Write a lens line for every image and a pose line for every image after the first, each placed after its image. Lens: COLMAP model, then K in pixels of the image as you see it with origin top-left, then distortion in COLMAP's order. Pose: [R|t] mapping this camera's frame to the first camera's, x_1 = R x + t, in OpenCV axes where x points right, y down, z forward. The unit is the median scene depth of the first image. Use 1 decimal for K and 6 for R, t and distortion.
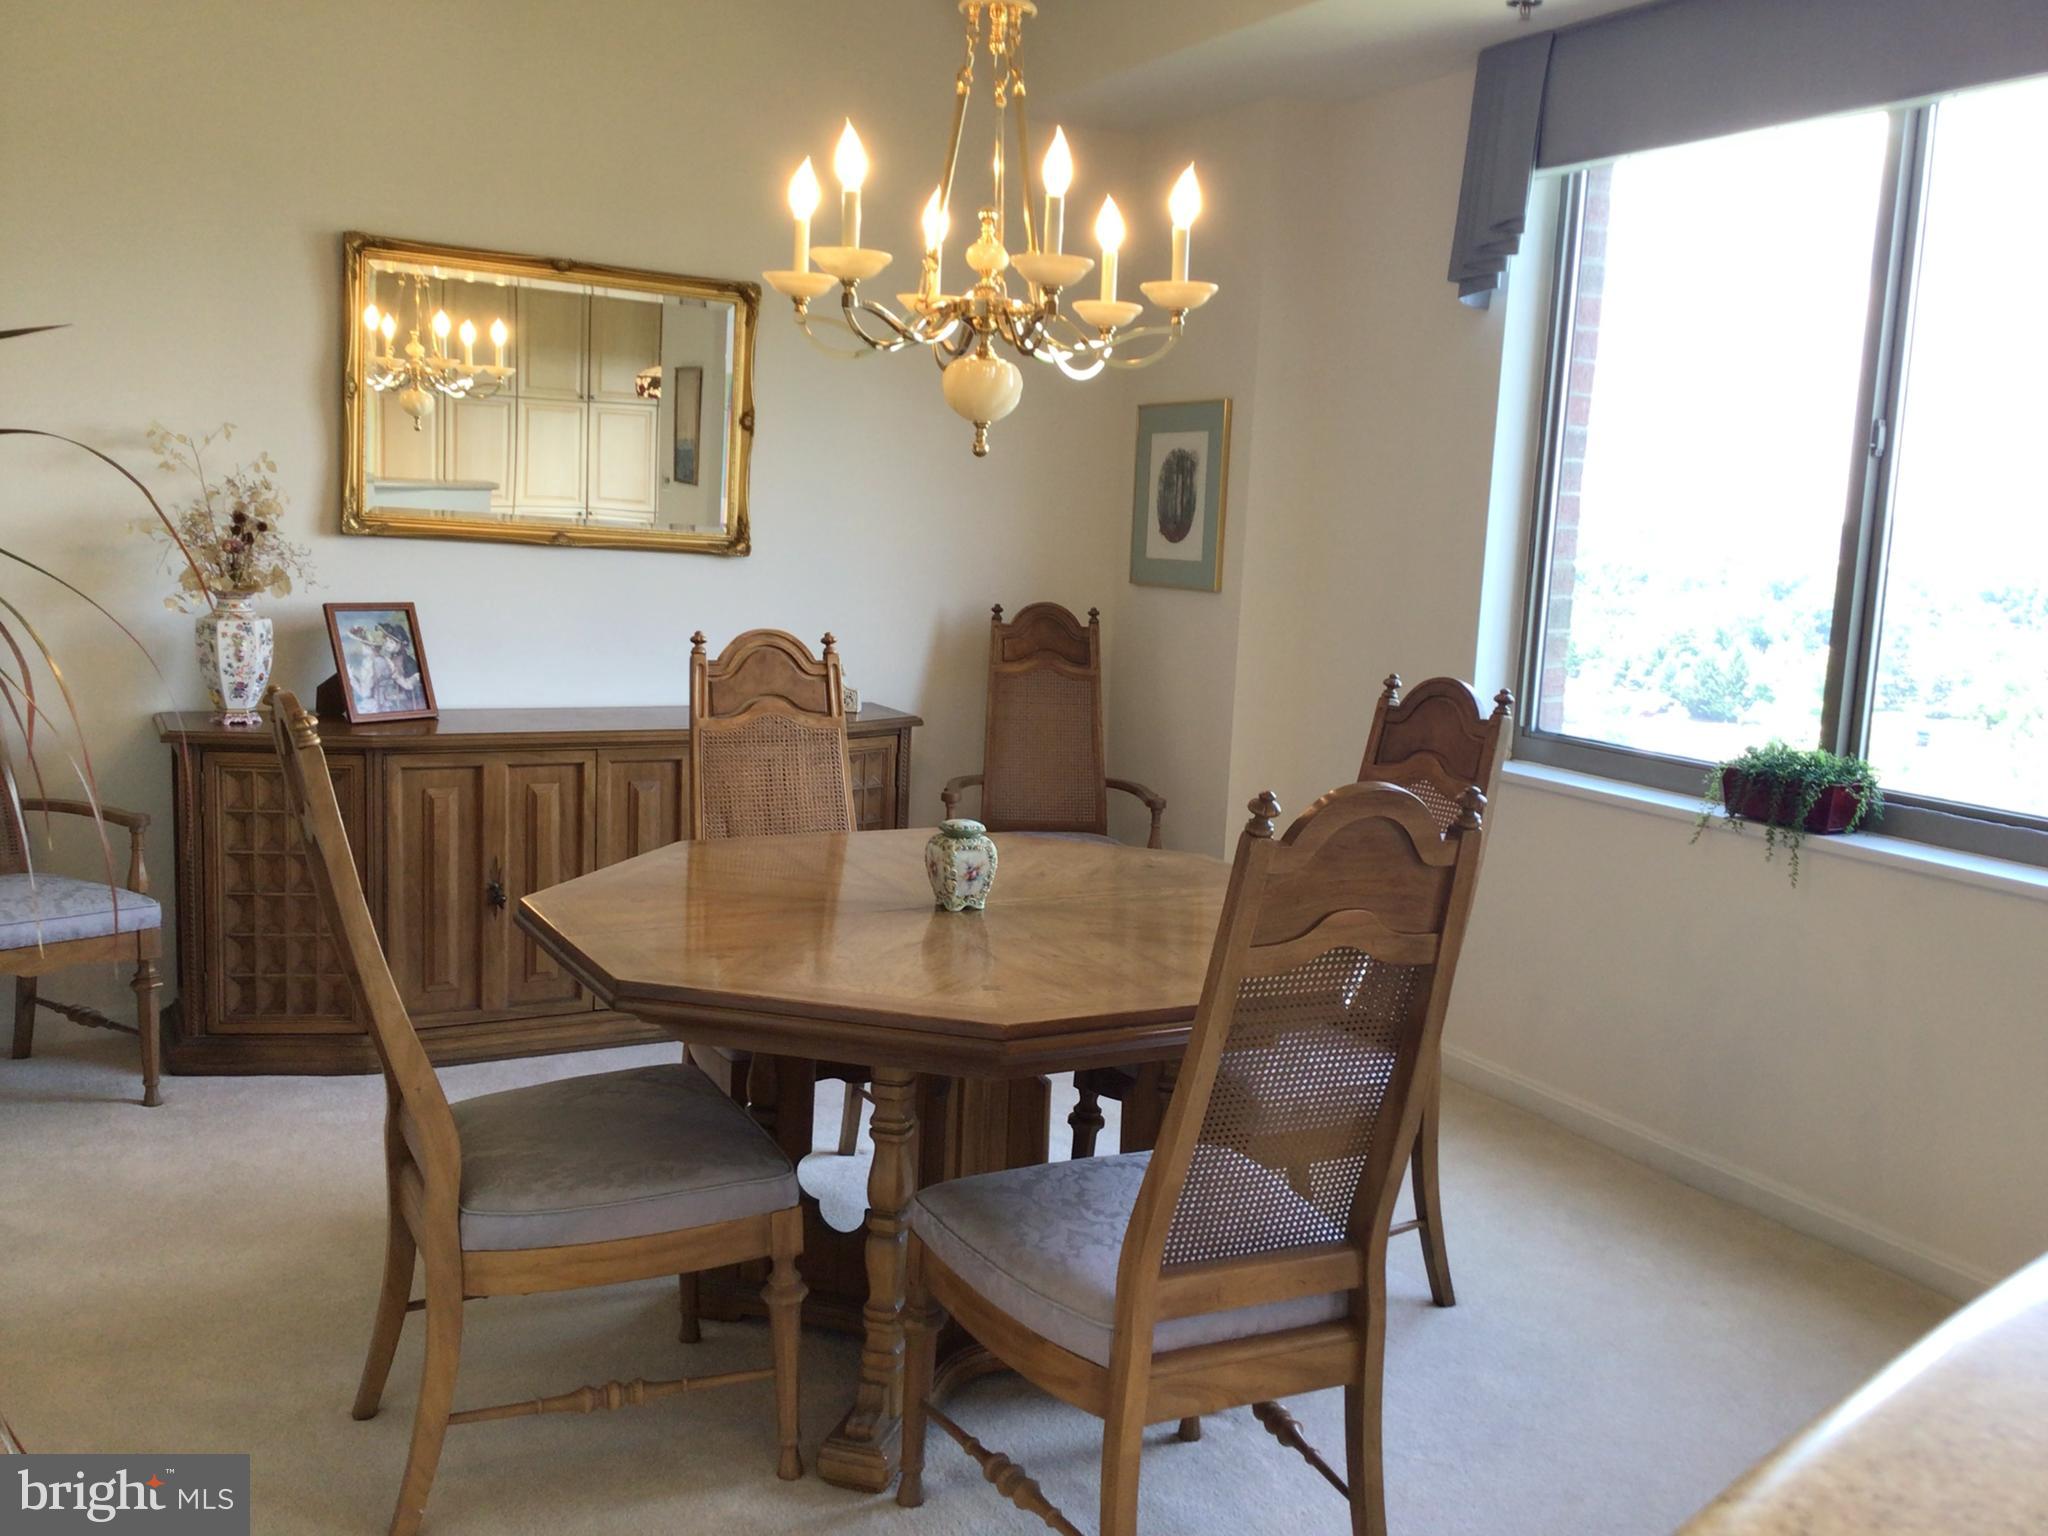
lens RADIAL K [[1802.6, 0, 1024.0], [0, 1802.6, 768.0], [0, 0, 1]] dist [0.007260, 0.003360]
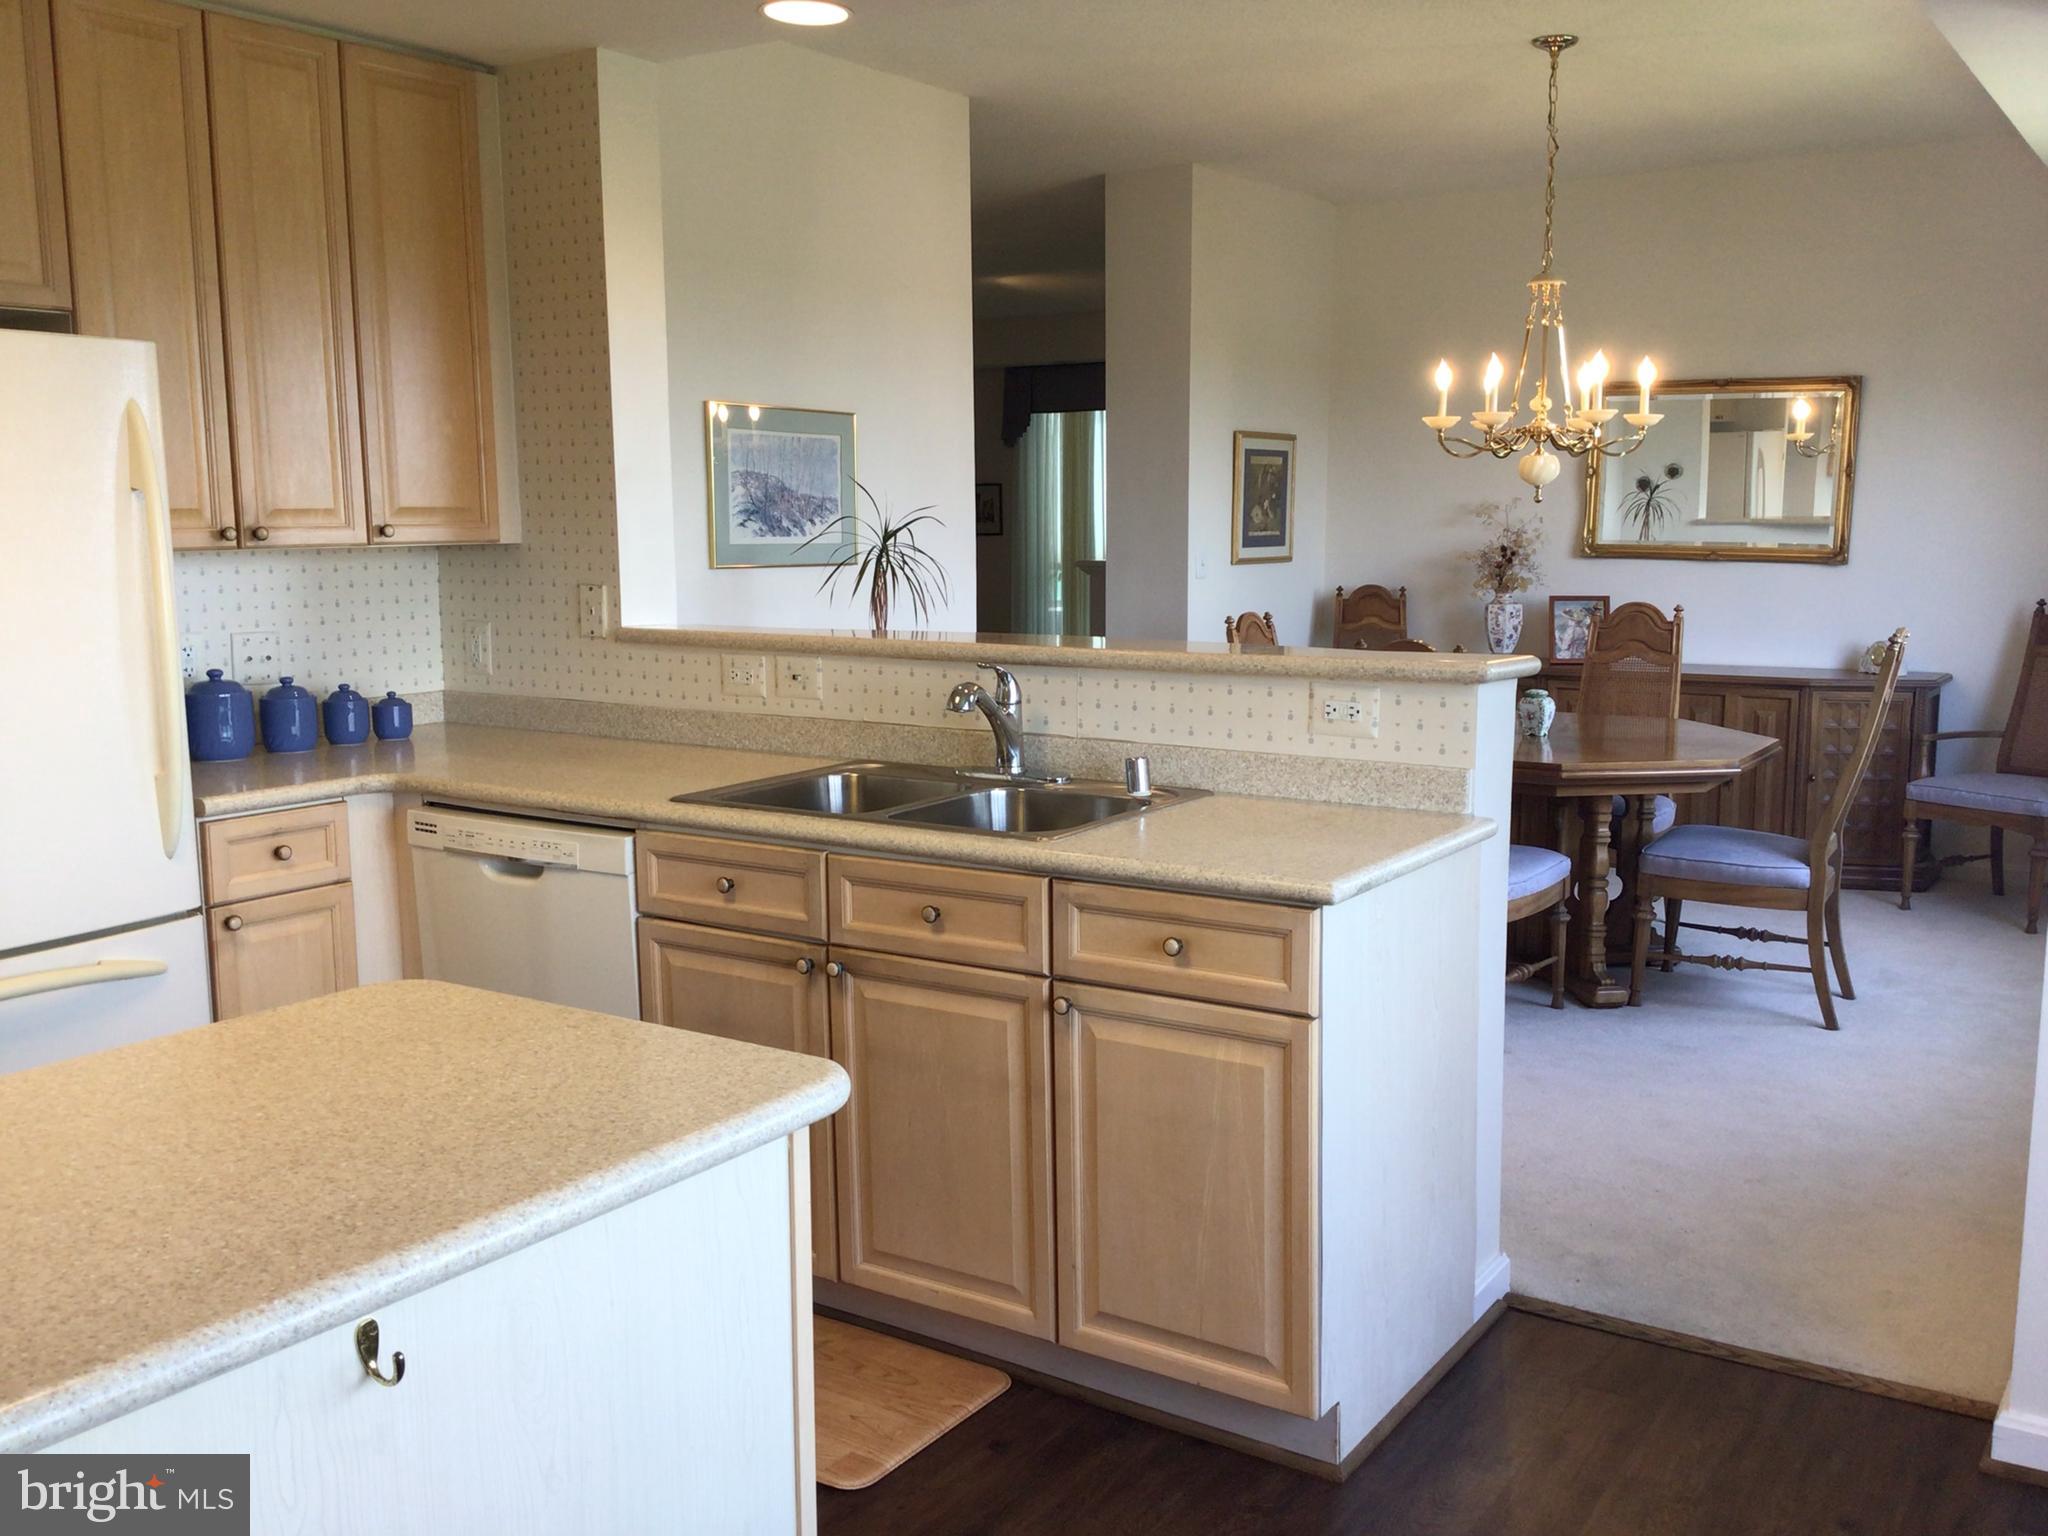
lens RADIAL K [[1802.6, 0, 1024.0], [0, 1802.6, 768.0], [0, 0, 1]] dist [0.007260, 0.003360]
pose [[0.451287, 0.074348, -0.889276, 0.973697], [-0.100007, 0.994459, 0.032391, 0.071440], [0.886757, 0.074317, 0.456222, -0.252436]]
